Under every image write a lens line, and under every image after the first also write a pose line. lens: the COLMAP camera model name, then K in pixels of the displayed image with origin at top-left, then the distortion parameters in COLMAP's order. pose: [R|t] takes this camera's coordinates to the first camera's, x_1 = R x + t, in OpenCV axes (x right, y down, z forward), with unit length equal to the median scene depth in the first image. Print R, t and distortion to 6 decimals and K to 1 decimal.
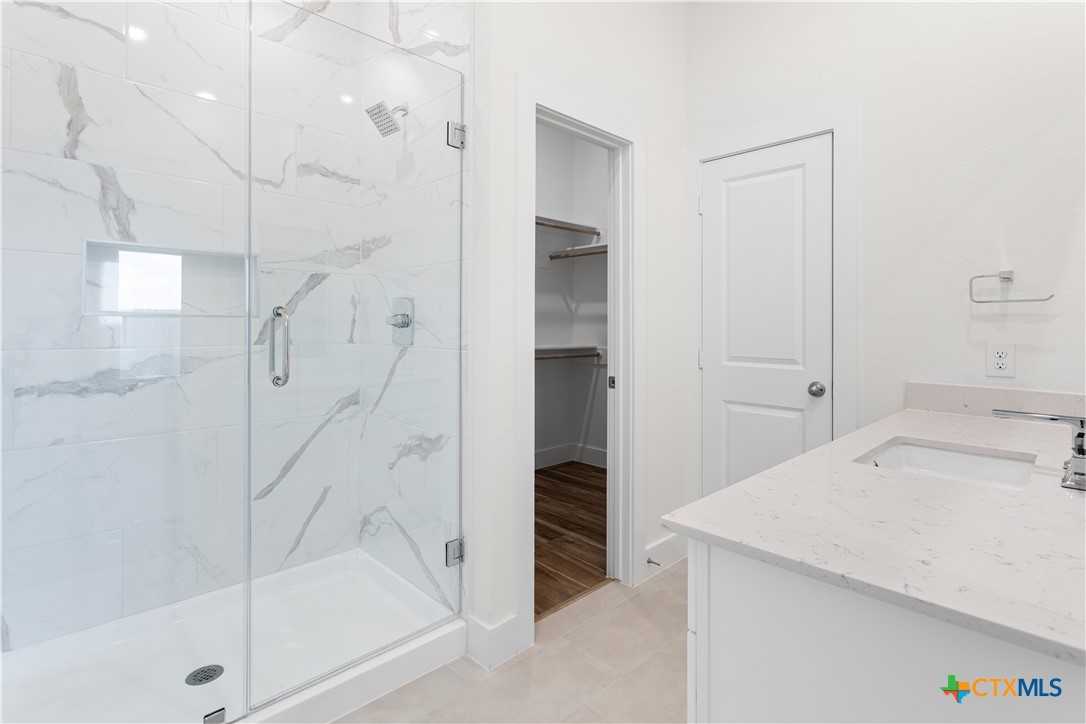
lens RADIAL K [[527.8, 0, 535.9], [0, 527.8, 328.9], [0, 0, 1]] dist [0.000163, 0.000331]
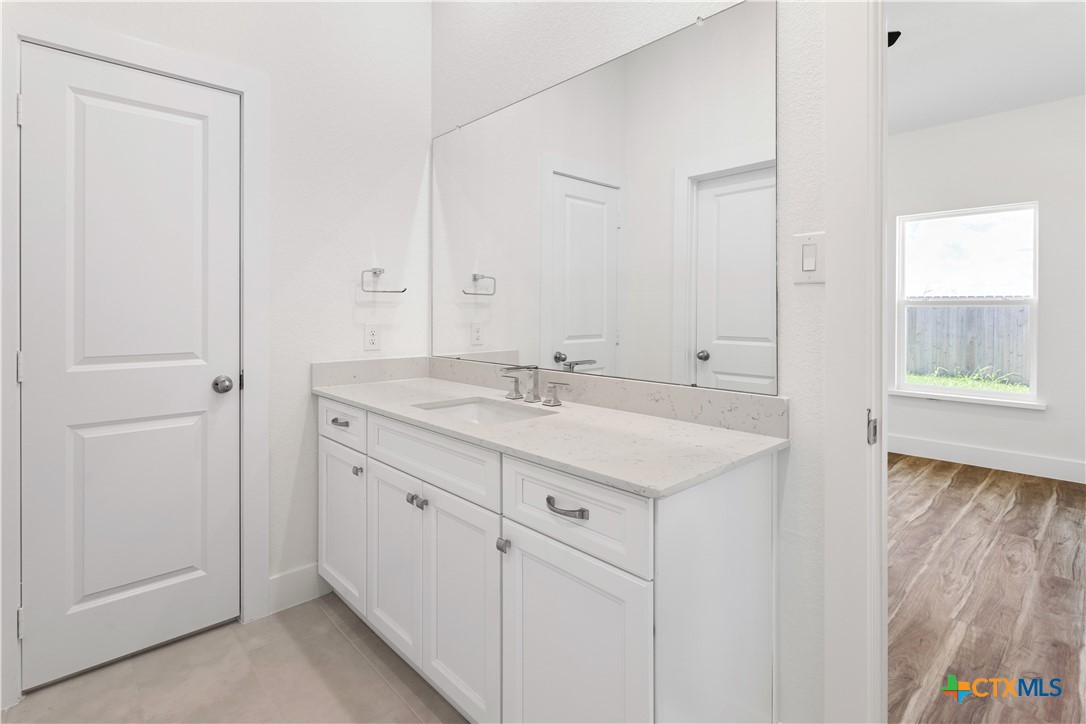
lens RADIAL K [[528.7, 0, 539.4], [0, 528.7, 313.6], [0, 0, 1]] dist [0.001152, 0.000604]
pose [[0.019584, -0.010804, 0.999750, -0.288265], [0.005612, 0.999927, 0.010696, -0.007096], [-0.999792, 0.005401, 0.019643, 0.413397]]
